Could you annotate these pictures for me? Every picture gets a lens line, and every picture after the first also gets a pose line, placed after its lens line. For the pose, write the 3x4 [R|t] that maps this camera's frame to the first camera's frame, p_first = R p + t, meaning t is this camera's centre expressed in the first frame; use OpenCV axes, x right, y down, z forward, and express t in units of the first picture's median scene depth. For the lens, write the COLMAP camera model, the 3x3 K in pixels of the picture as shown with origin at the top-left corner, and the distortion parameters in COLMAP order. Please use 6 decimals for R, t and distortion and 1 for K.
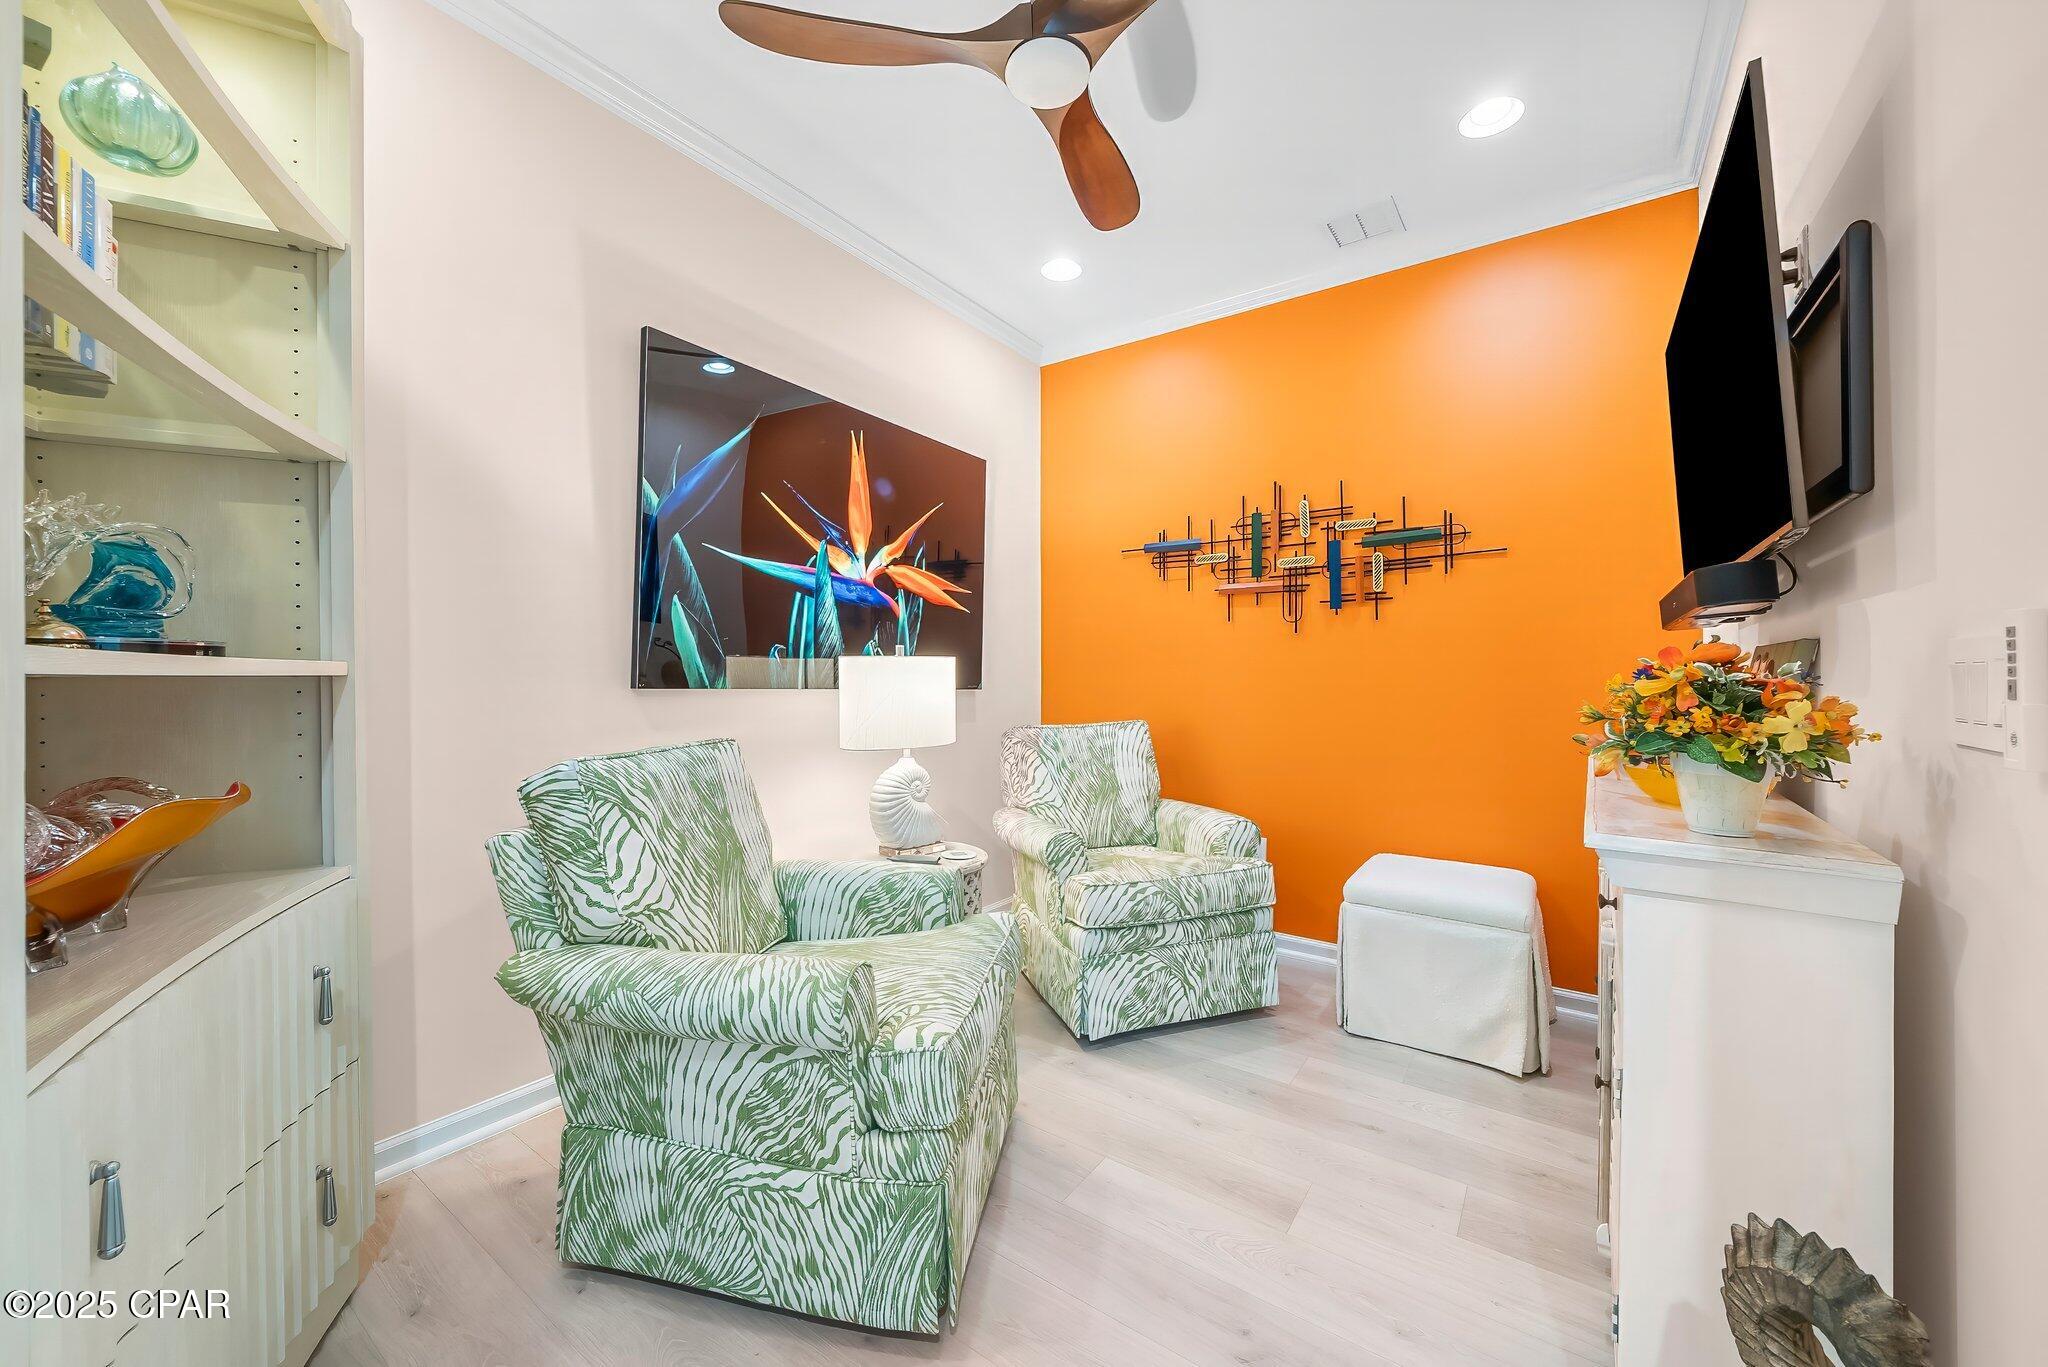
lens RADIAL K [[756.2, 0, 992.7], [0, 756.2, 679.8], [0, 0, 1]] dist [-0.004510, -0.000507]
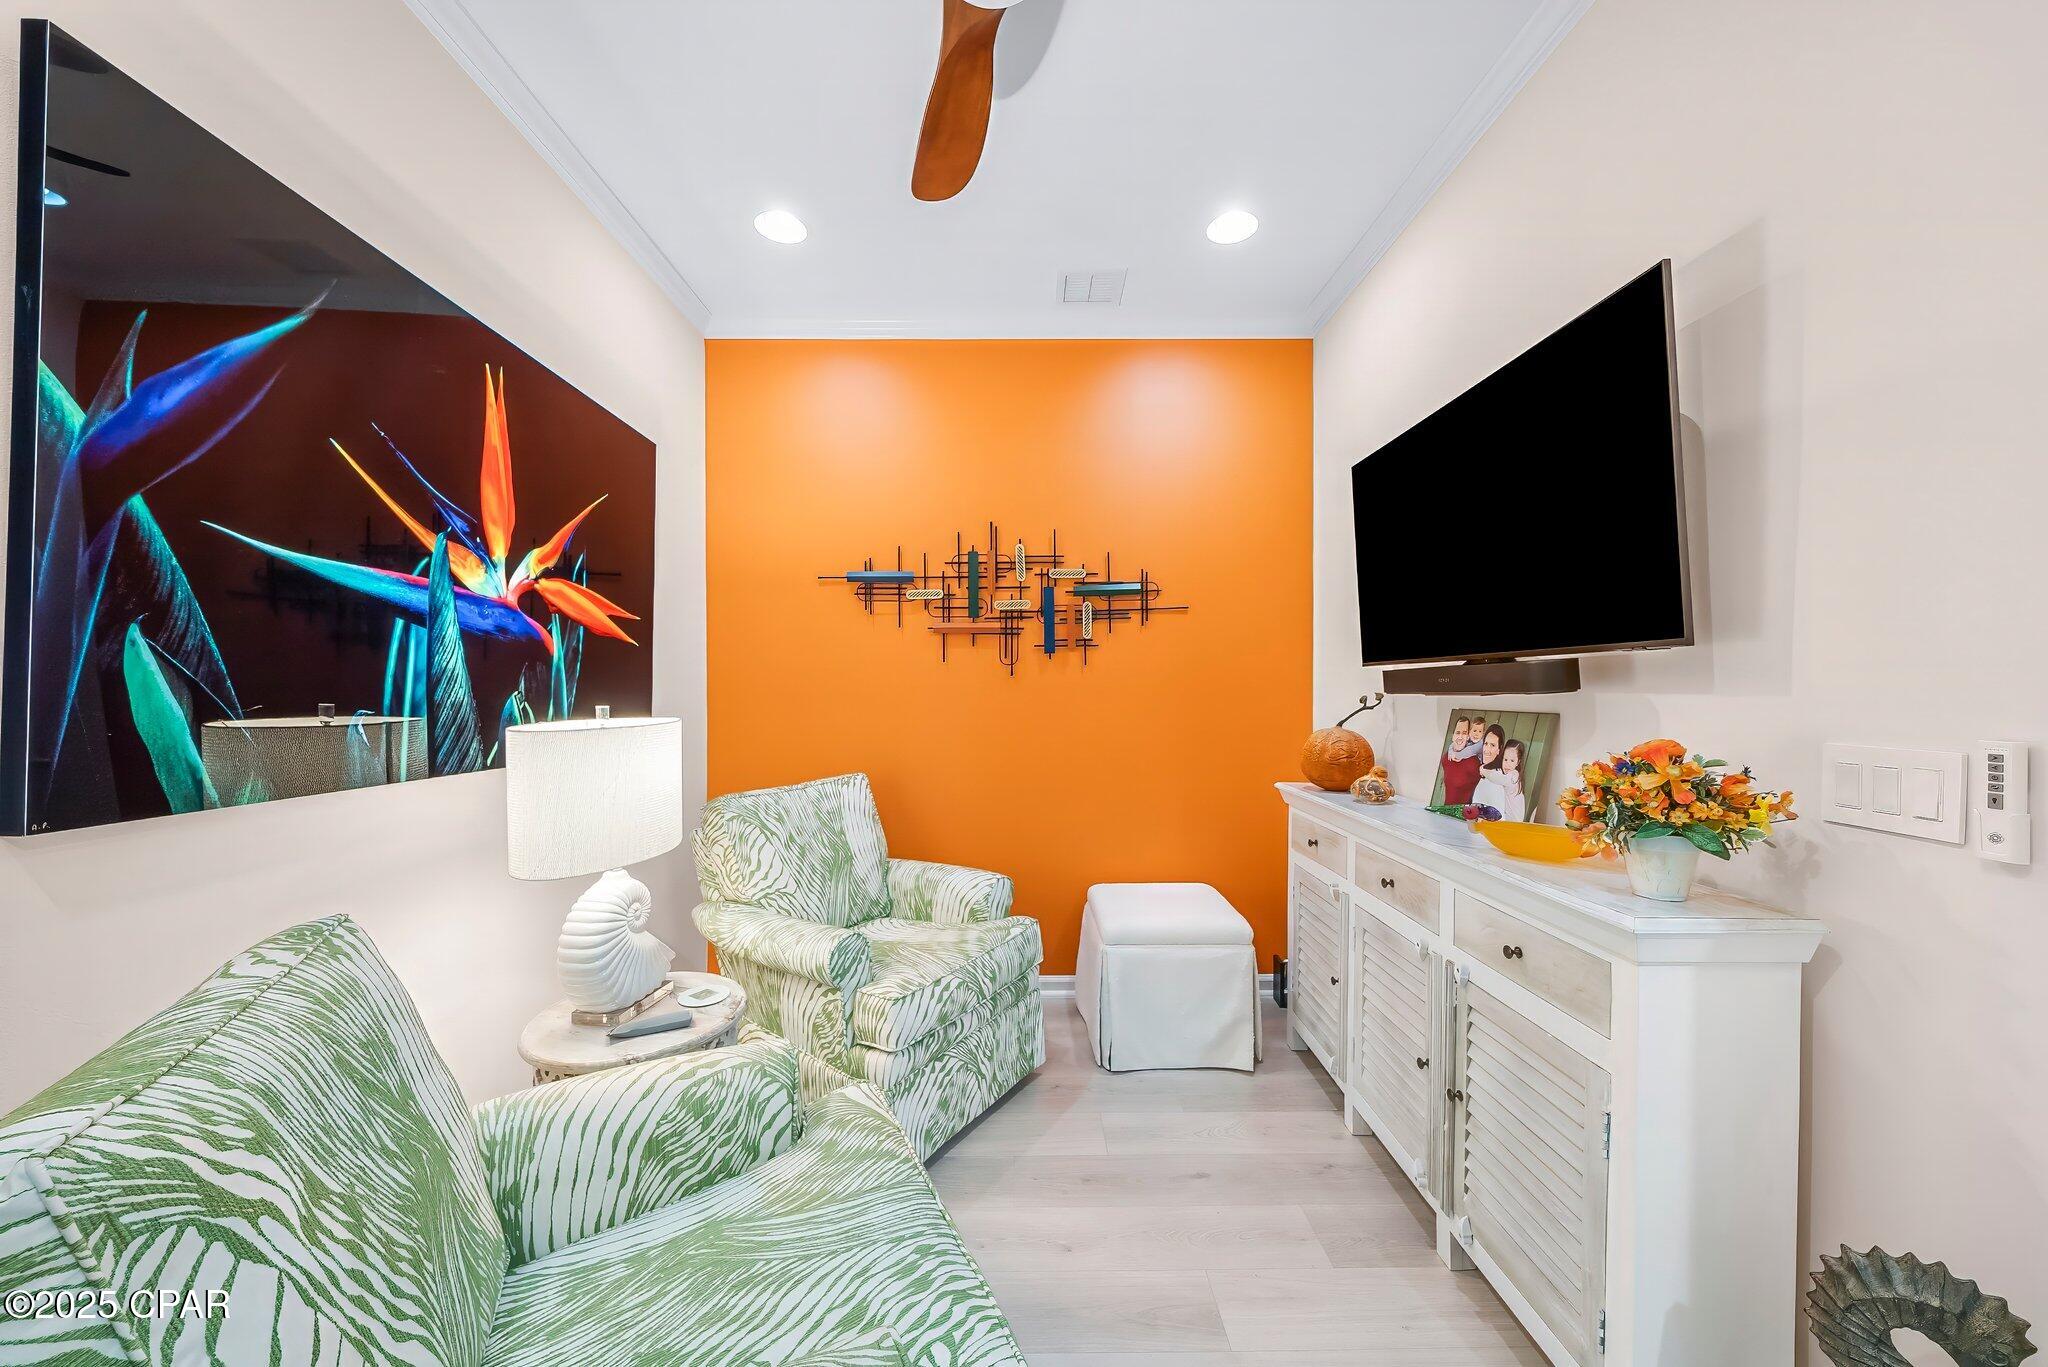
lens RADIAL K [[735.6, 0, 1014.2], [0, 735.6, 692.0], [0, 0, 1]] dist [-0.003509, -0.000339]
pose [[0.803600, -0.014636, 0.594990, -0.221516], [0.013766, 0.999887, 0.006003, -0.057610], [-0.595011, 0.003367, 0.803711, 0.266515]]
